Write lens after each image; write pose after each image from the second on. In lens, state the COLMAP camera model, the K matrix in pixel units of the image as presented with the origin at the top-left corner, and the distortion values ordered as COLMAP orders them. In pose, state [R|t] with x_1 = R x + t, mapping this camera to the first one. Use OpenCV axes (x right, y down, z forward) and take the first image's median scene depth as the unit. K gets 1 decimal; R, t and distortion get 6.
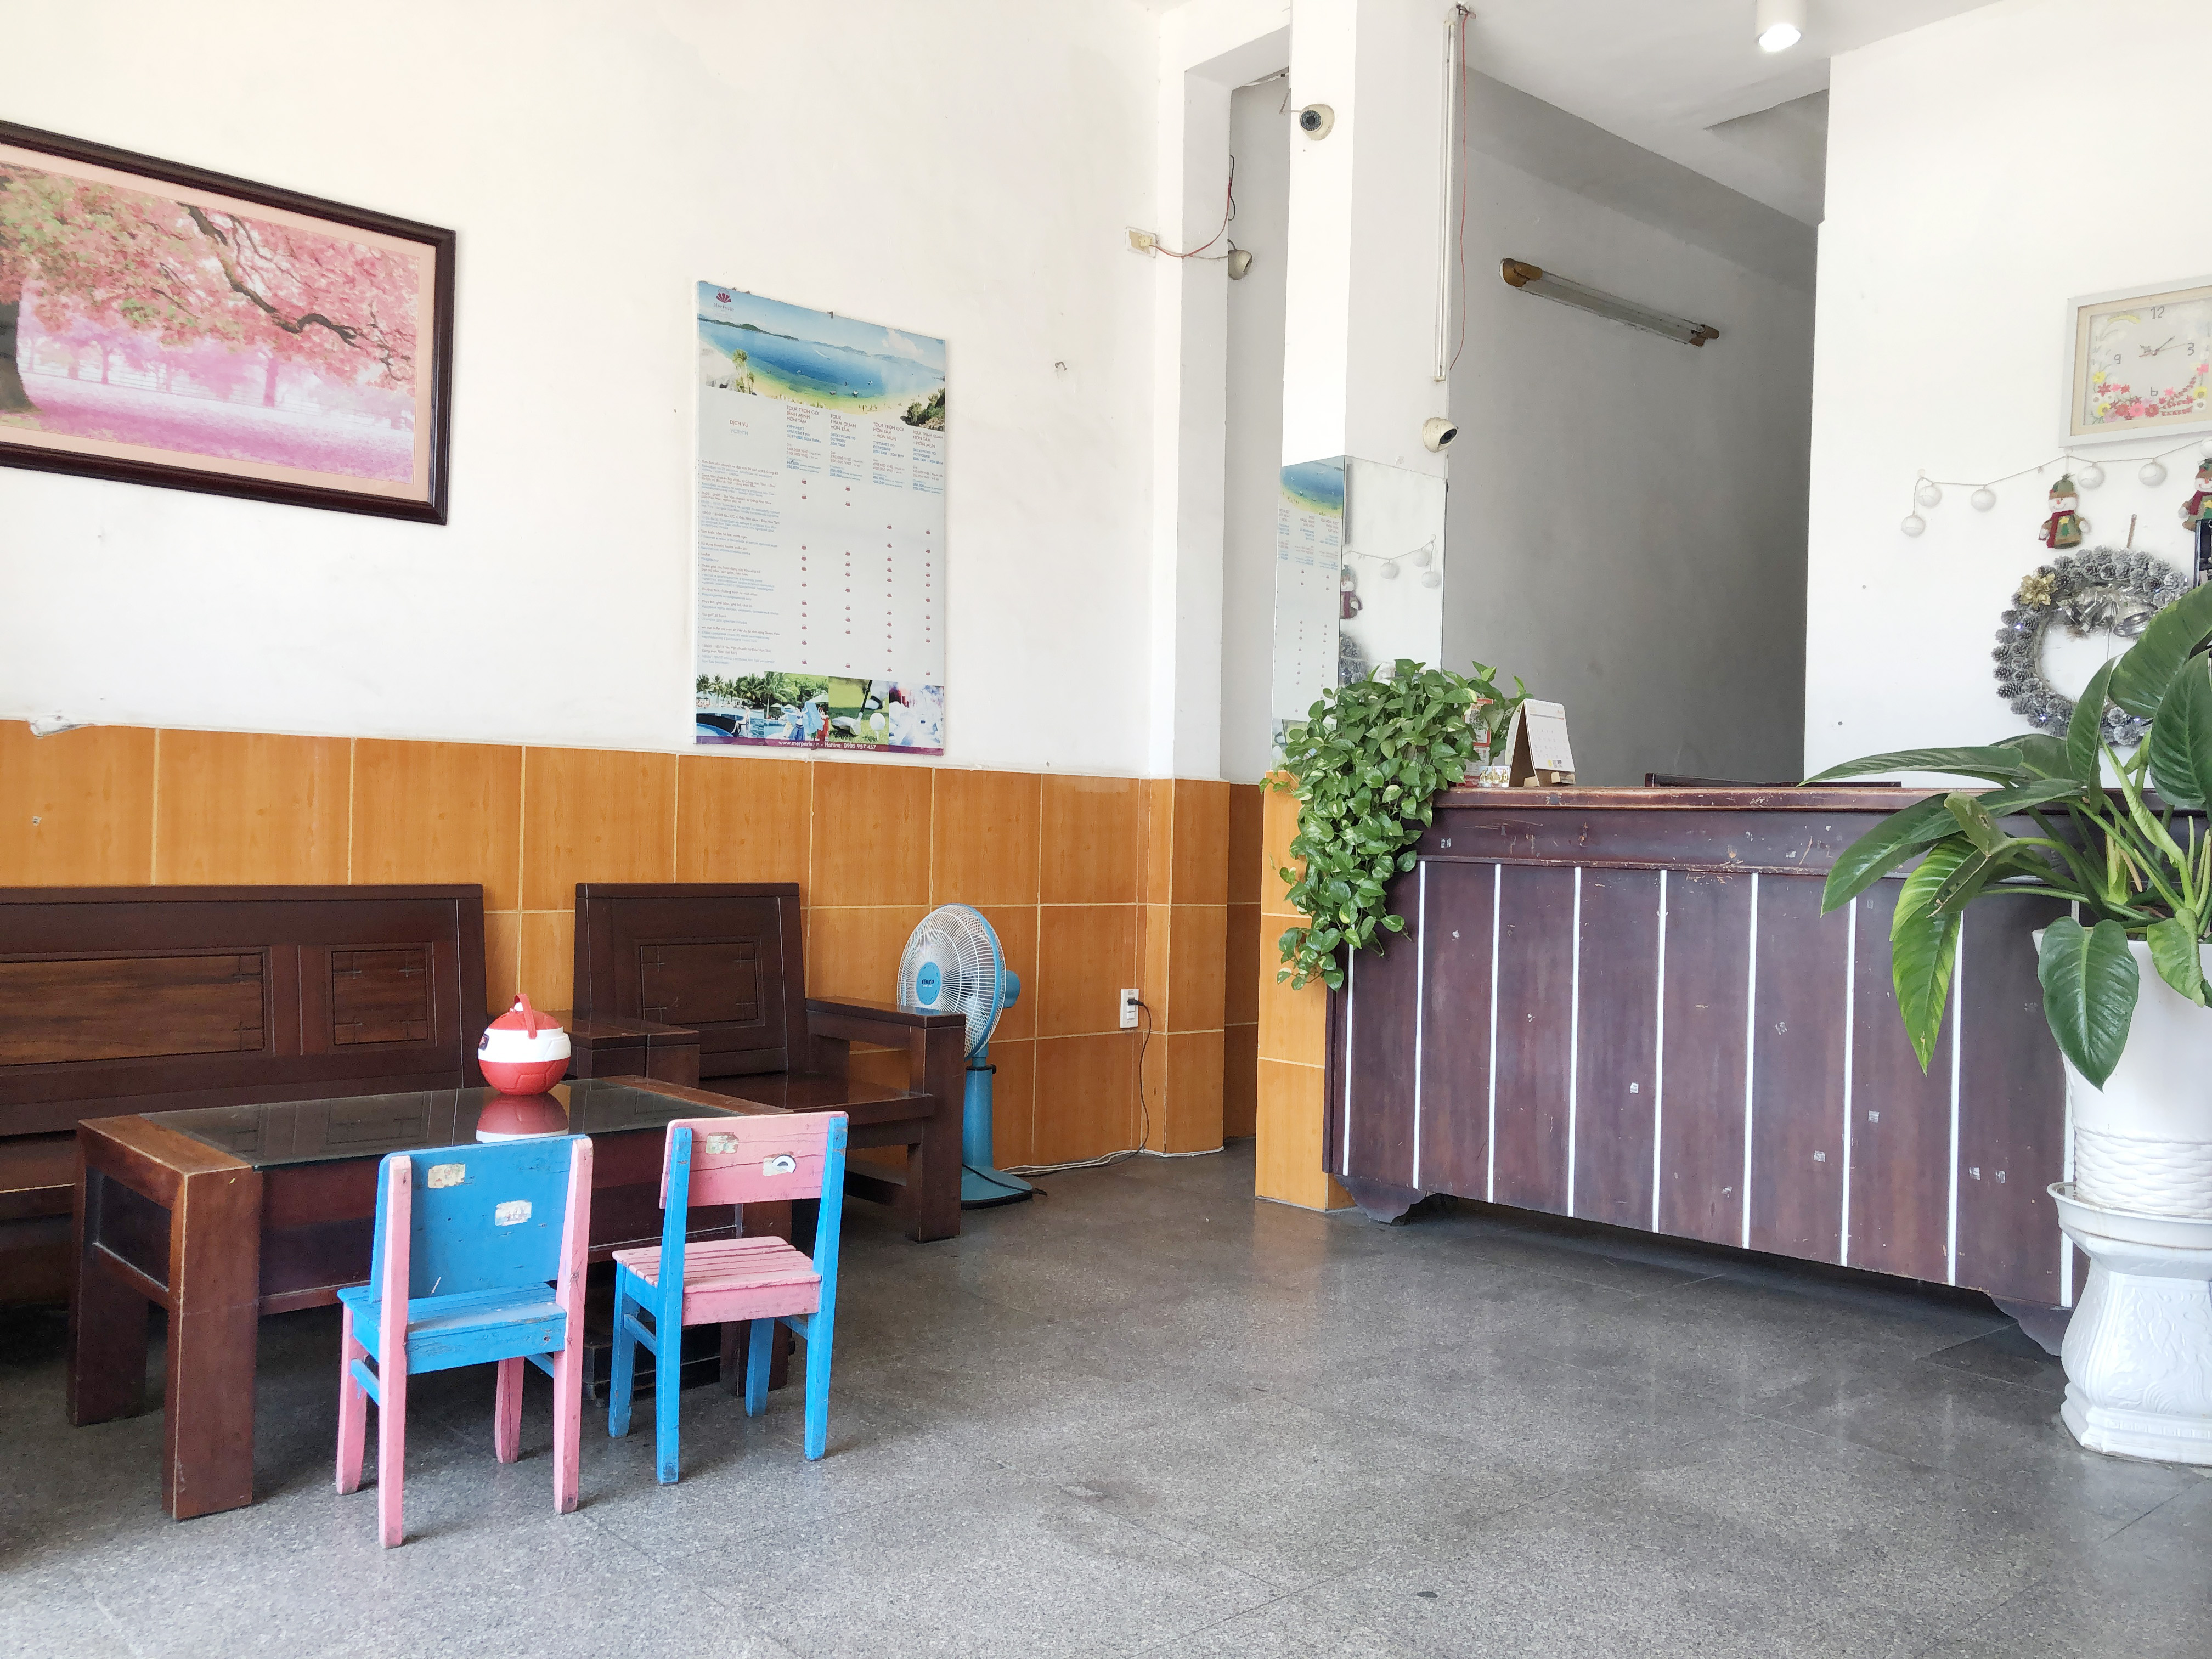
lens RADIAL K [[1803.2, 0, 1106.0], [0, 1803.2, 829.5], [0, 0, 1]] dist [0.013389, -0.000715]
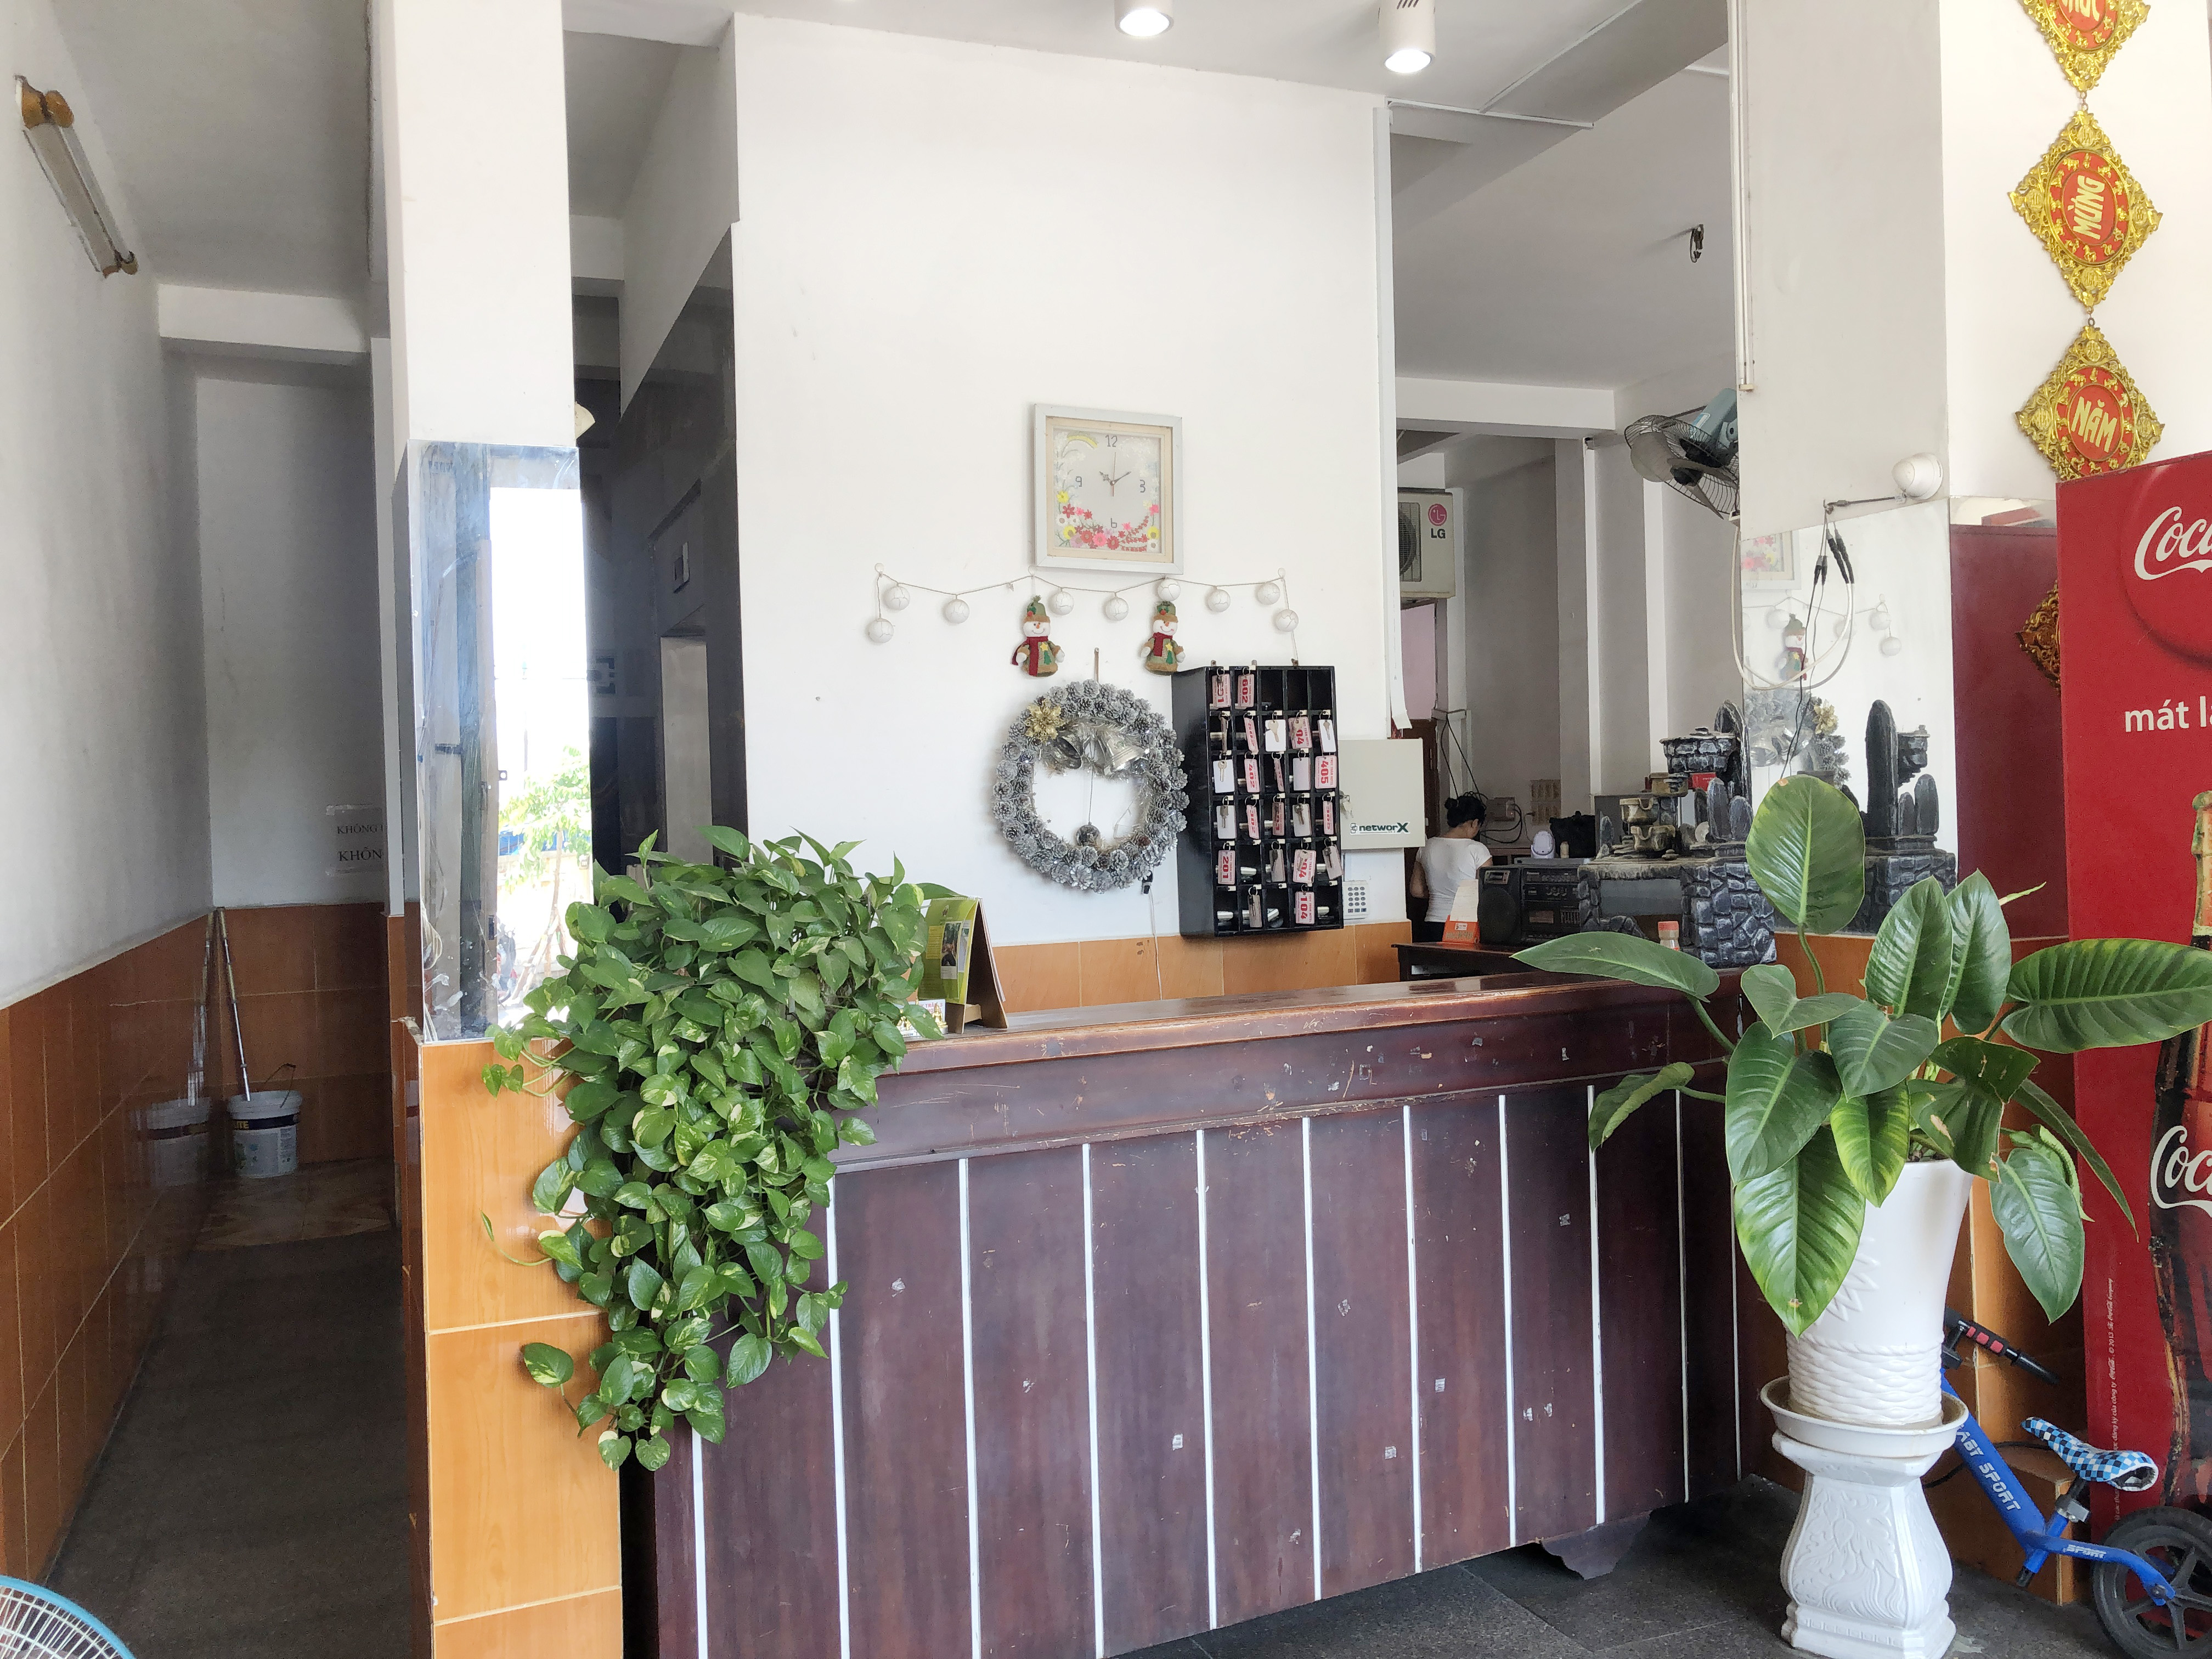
lens RADIAL K [[1803.2, 0, 1106.0], [0, 1803.2, 829.5], [0, 0, 1]] dist [0.013389, -0.000715]
pose [[0.331471, -0.035611, 0.942793, -0.363588], [0.036834, 0.999014, 0.024784, -0.111757], [-0.942746, 0.026512, 0.332456, 0.749789]]
